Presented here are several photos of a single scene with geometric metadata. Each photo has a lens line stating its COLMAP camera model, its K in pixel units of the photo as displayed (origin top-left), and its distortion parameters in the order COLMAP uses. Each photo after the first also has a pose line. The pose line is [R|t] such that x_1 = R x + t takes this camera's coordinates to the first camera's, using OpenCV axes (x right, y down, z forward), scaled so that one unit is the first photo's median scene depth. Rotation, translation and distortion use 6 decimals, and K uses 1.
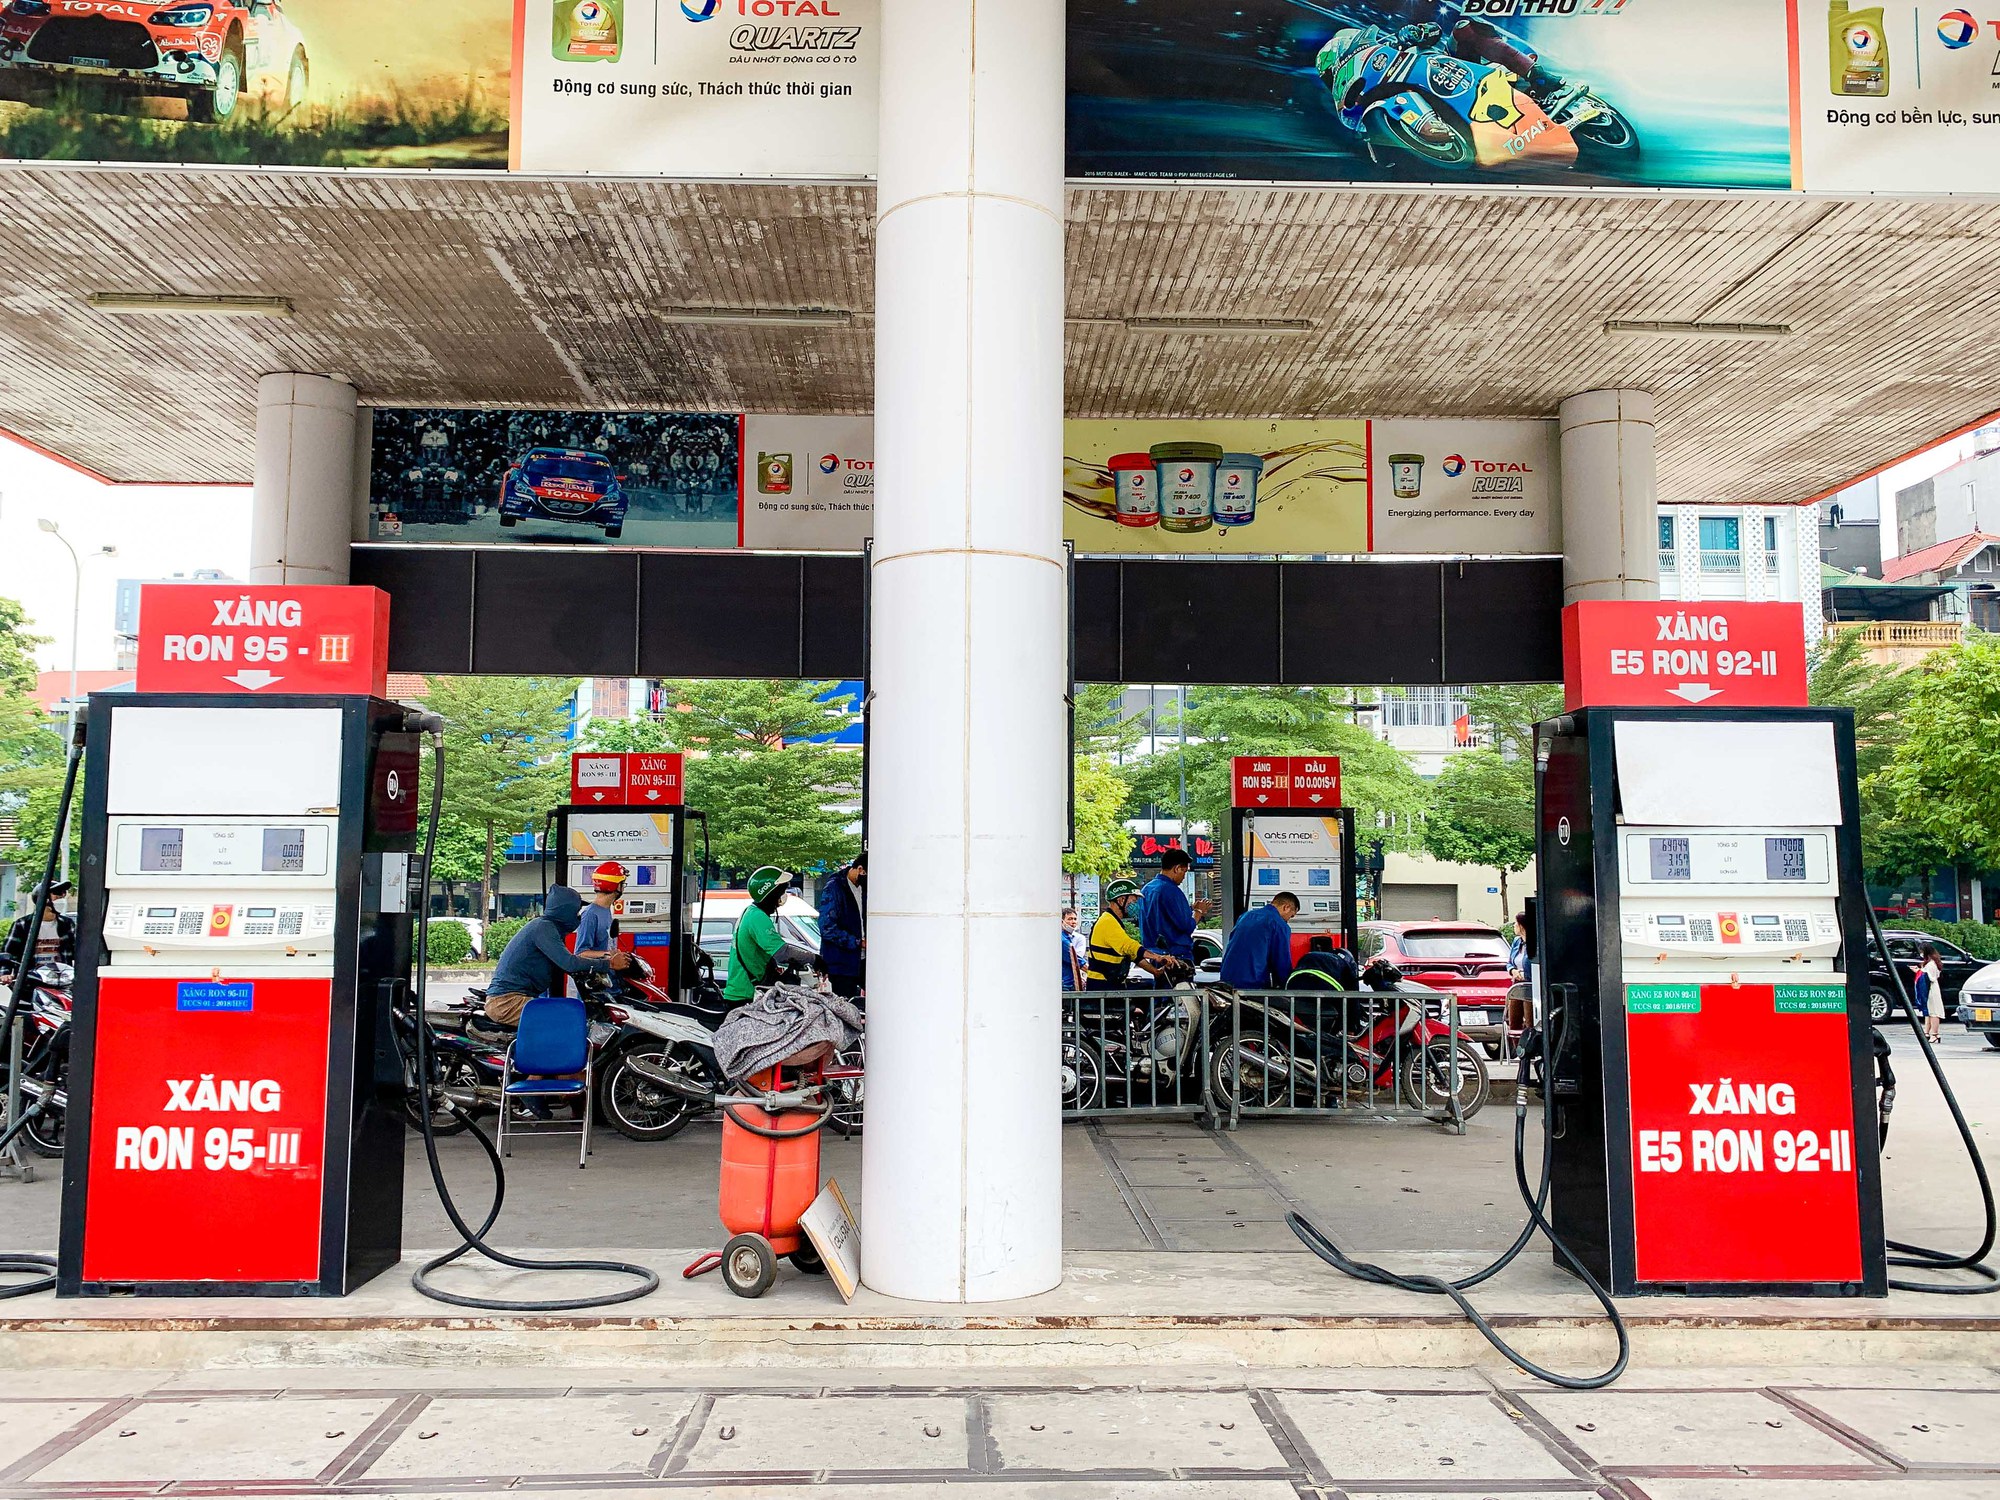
lens RADIAL K [[1575.3, 0, 1000.3], [0, 1575.3, 758.7], [0, 0, 1]] dist [0.044409, -0.013196]
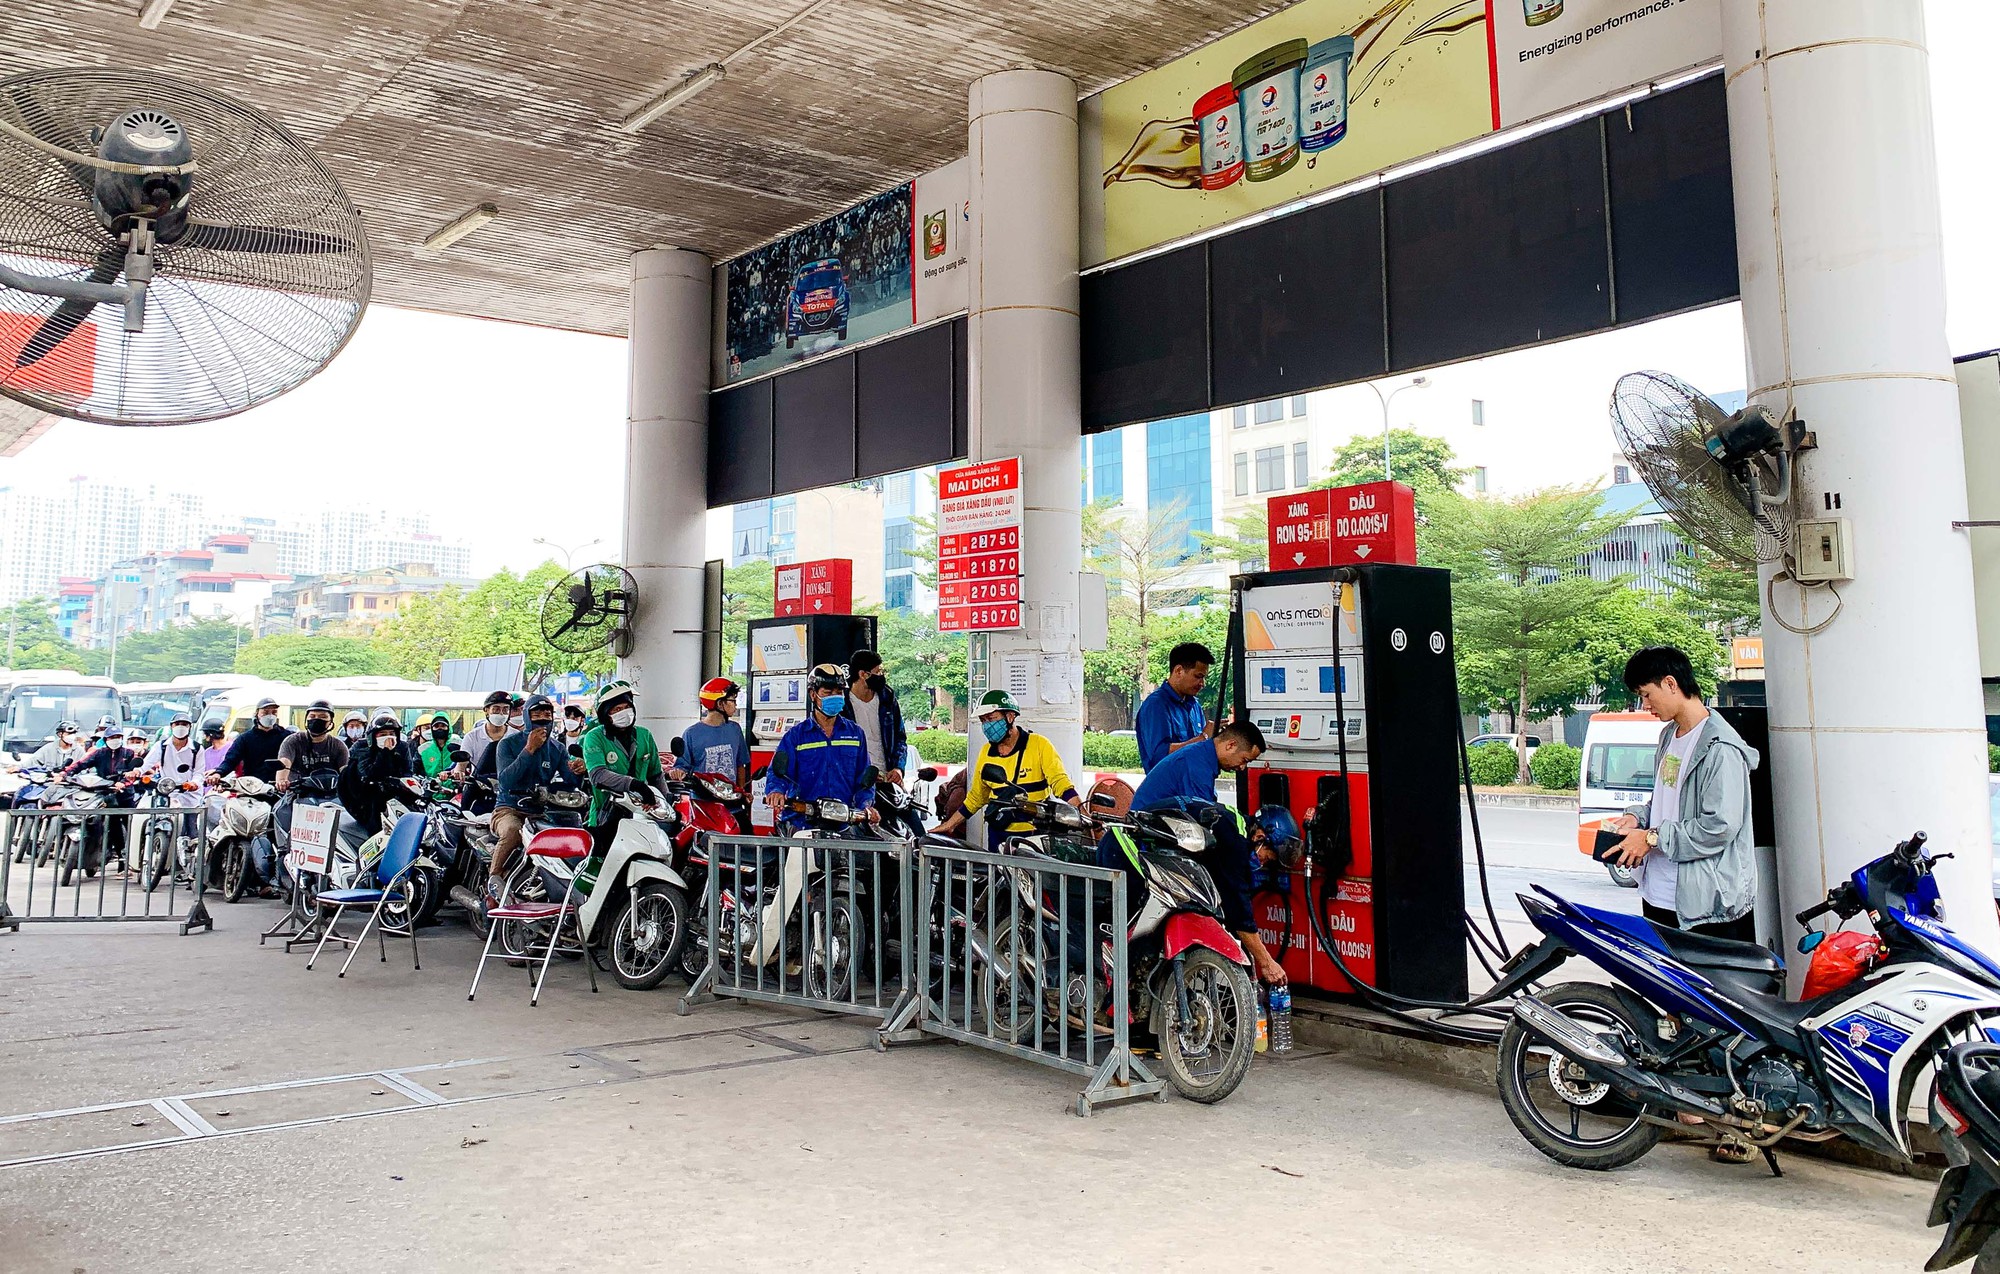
lens RADIAL K [[1663.3, 0, 1017.3], [0, 1663.3, 496.8], [0, 0, 1]] dist [-0.006973, -0.003927]
pose [[0.574347, -0.106427, -0.811664, 0.631342], [0.072010, 0.994238, -0.079412, 0.044315], [0.815439, -0.012838, 0.578701, 0.493091]]
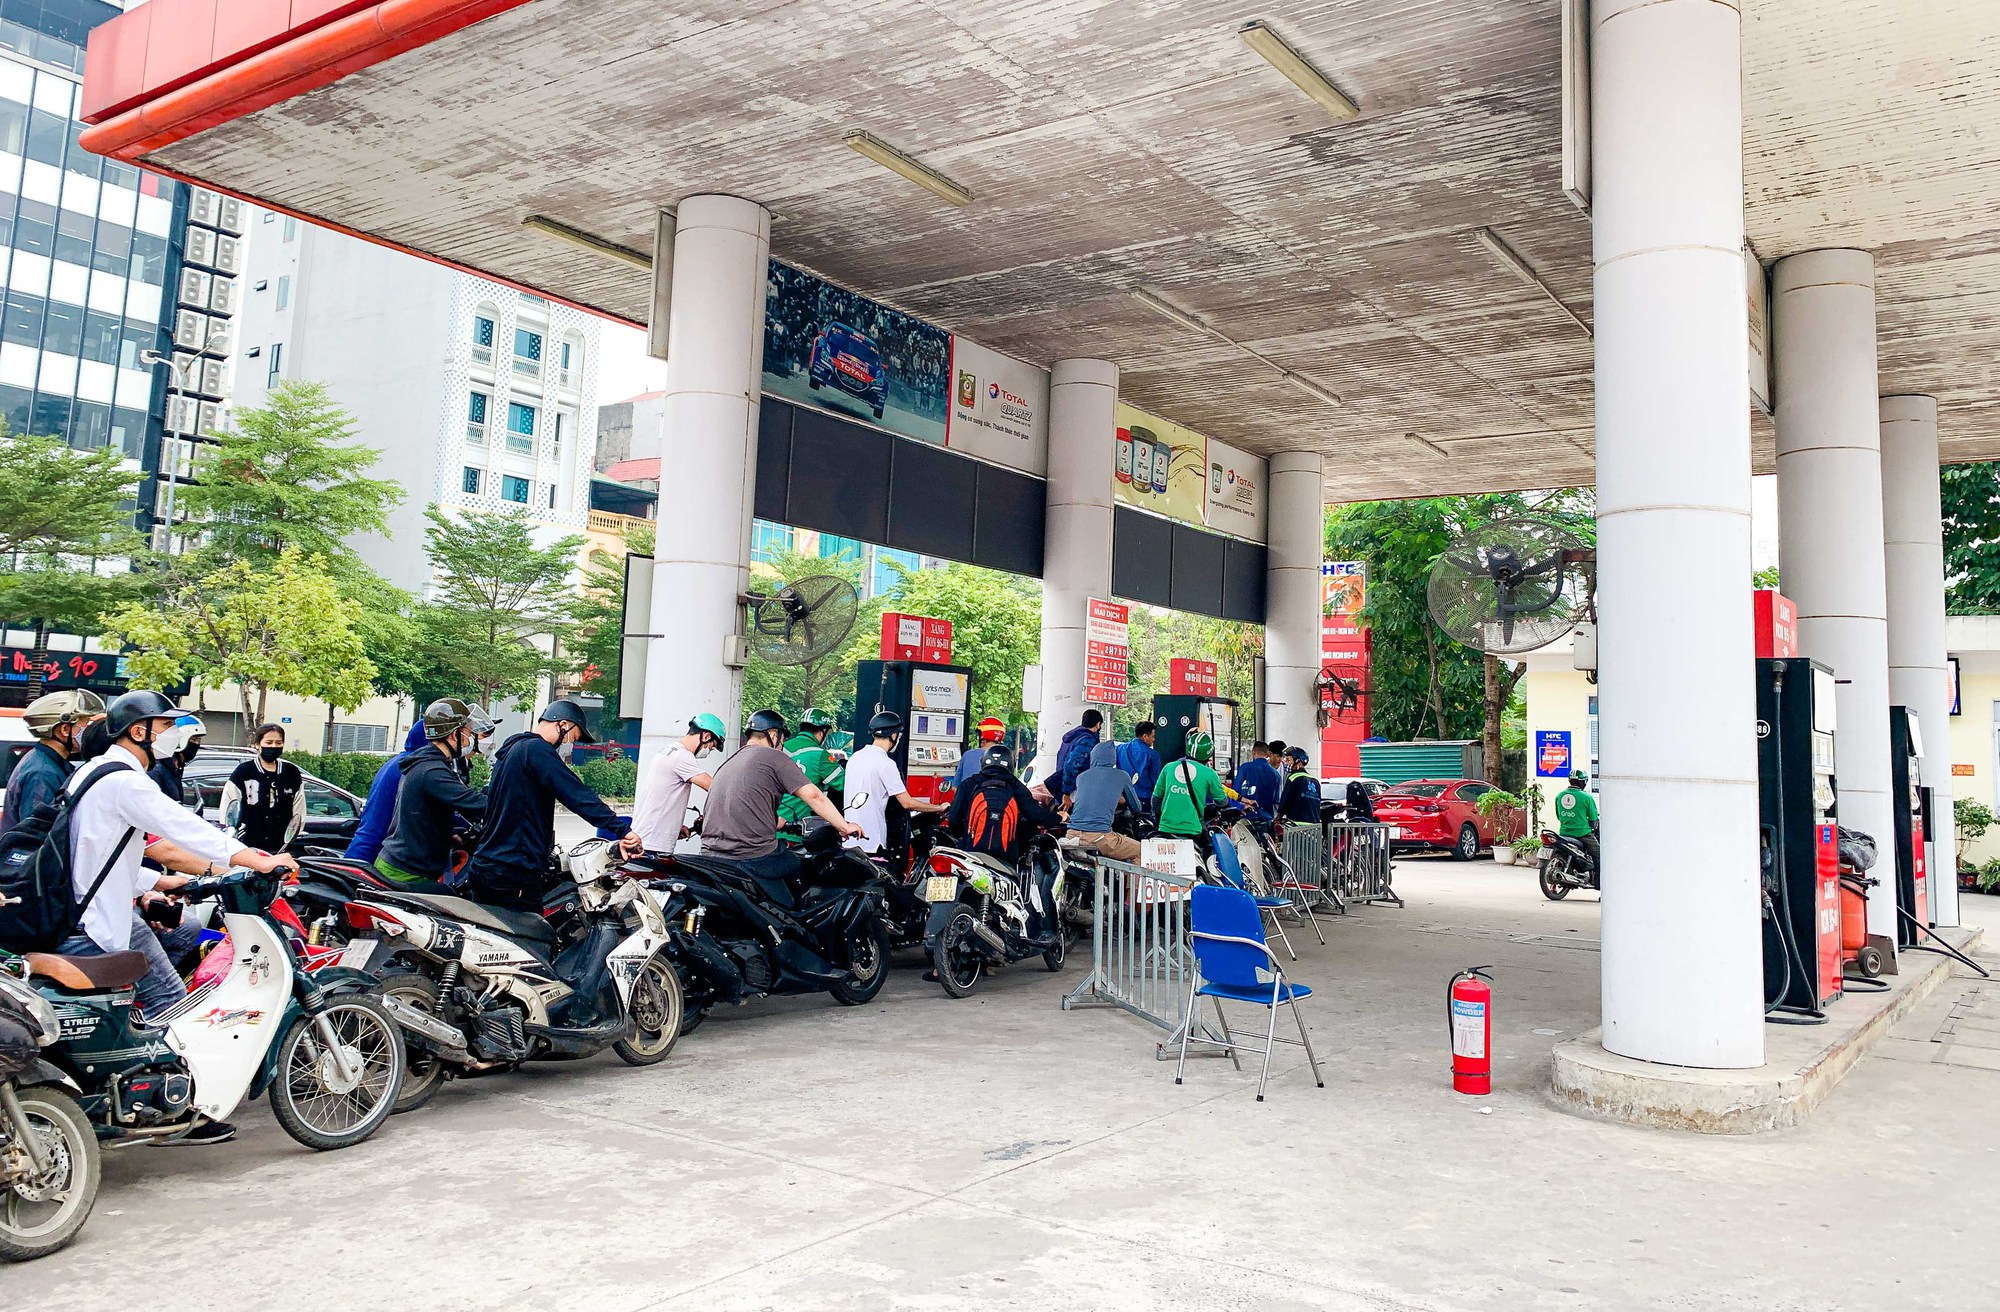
lens RADIAL K [[1499.2, 0, 989.5], [0, 1499.2, 634.4], [0, 0, 1]] dist [0.026098, -0.016963]
pose [[0.617922, 0.084351, 0.781701, -1.004460], [-0.104529, 0.994216, -0.024653, 0.029140], [-0.779260, -0.066477, 0.623166, 0.268285]]
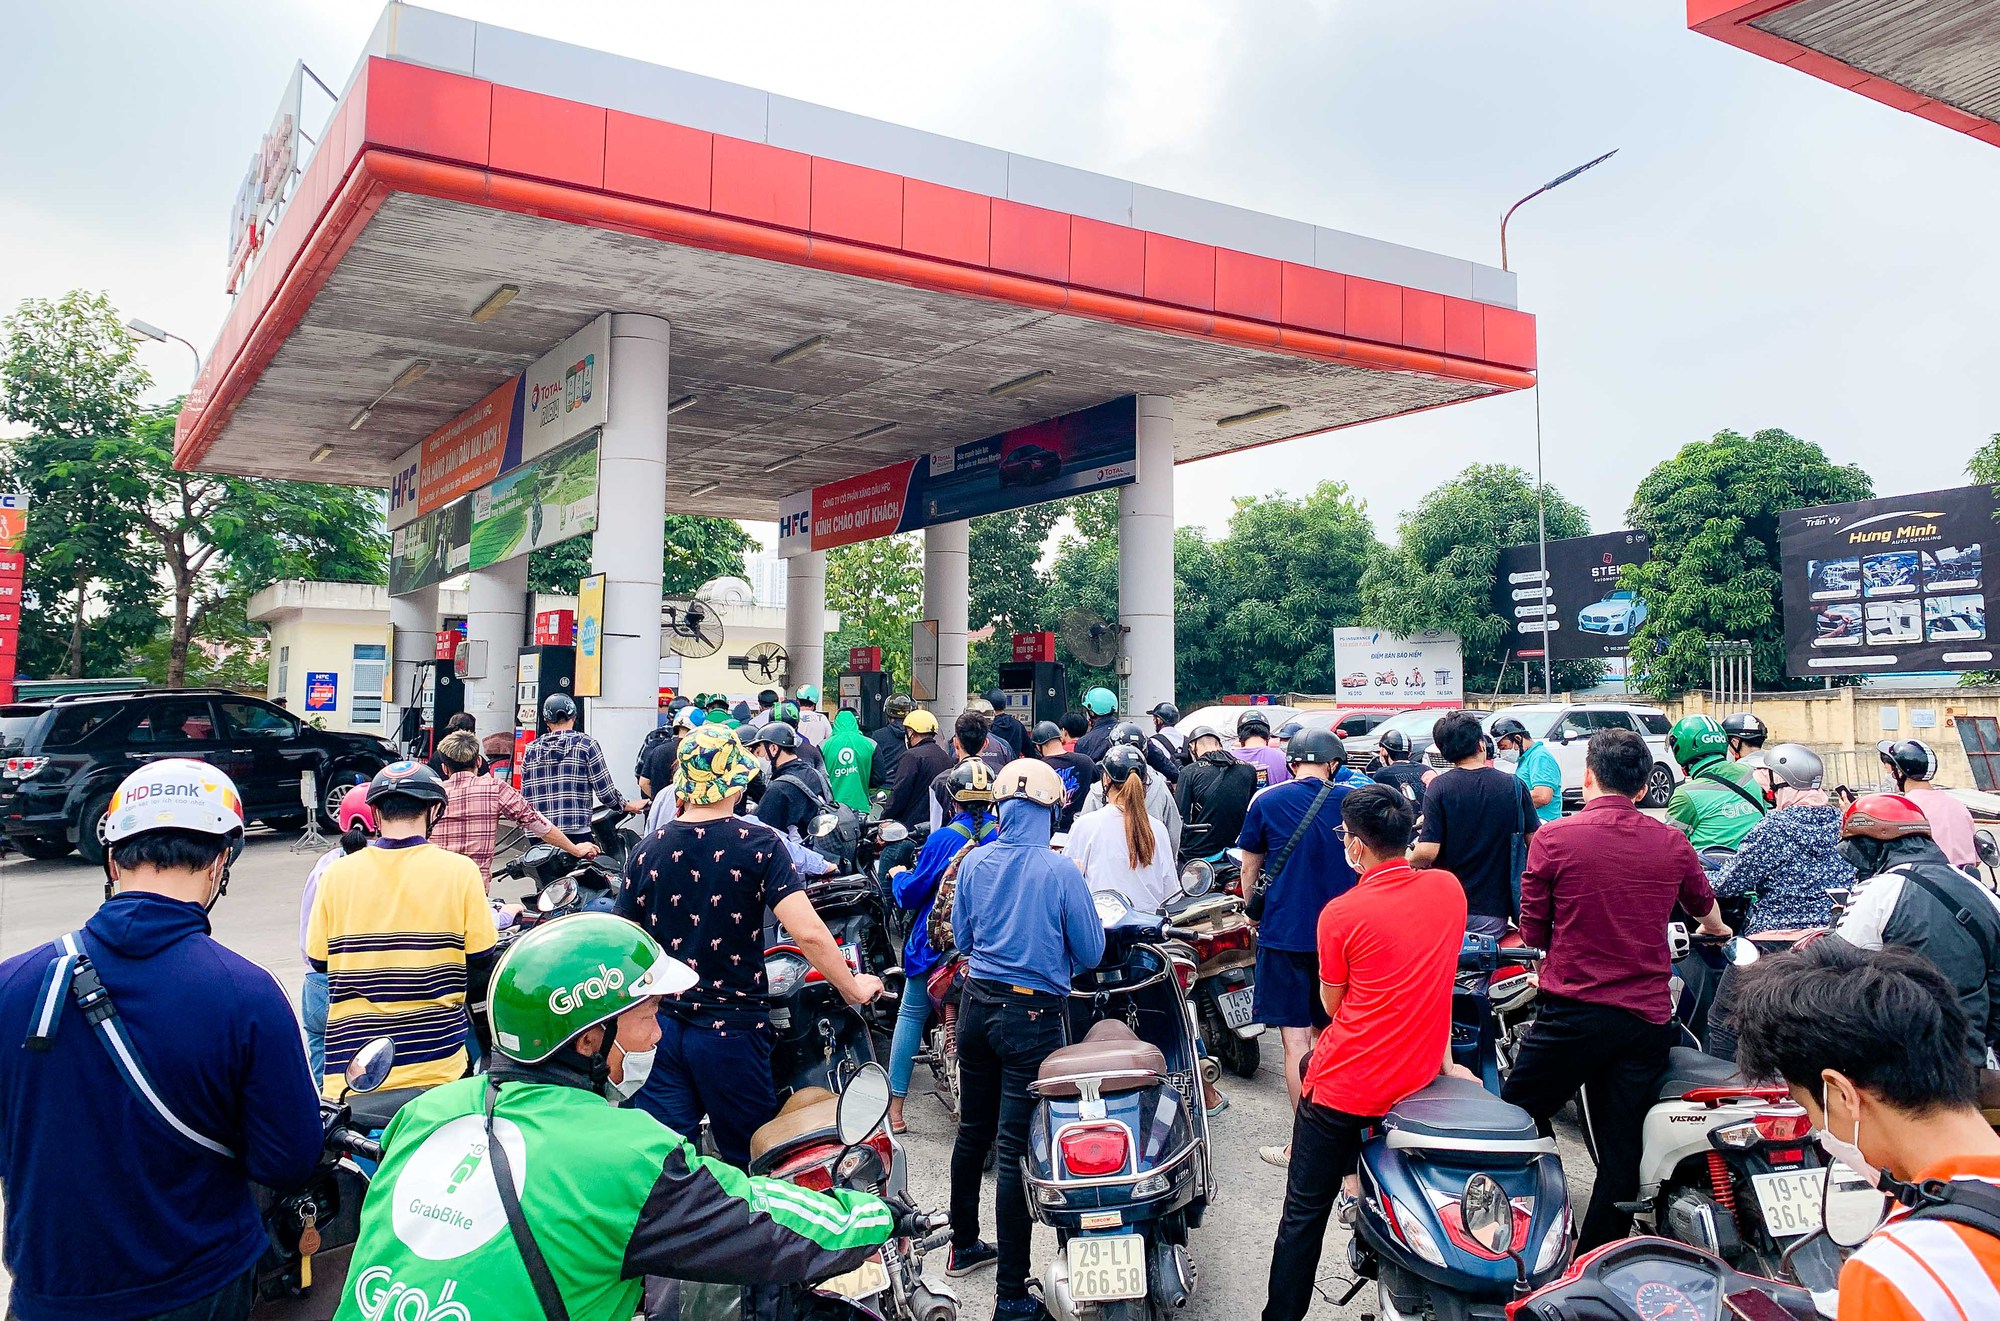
lens RADIAL K [[1499.2, 0, 989.1], [0, 1499.2, 662.6], [0, 0, 1]] dist [0.026098, -0.016963]
pose [[-0.490659, 0.025109, 0.870990, -1.612429], [-0.082763, 0.993723, -0.075270, 0.114081], [-0.867412, -0.109017, -0.485501, 1.271183]]
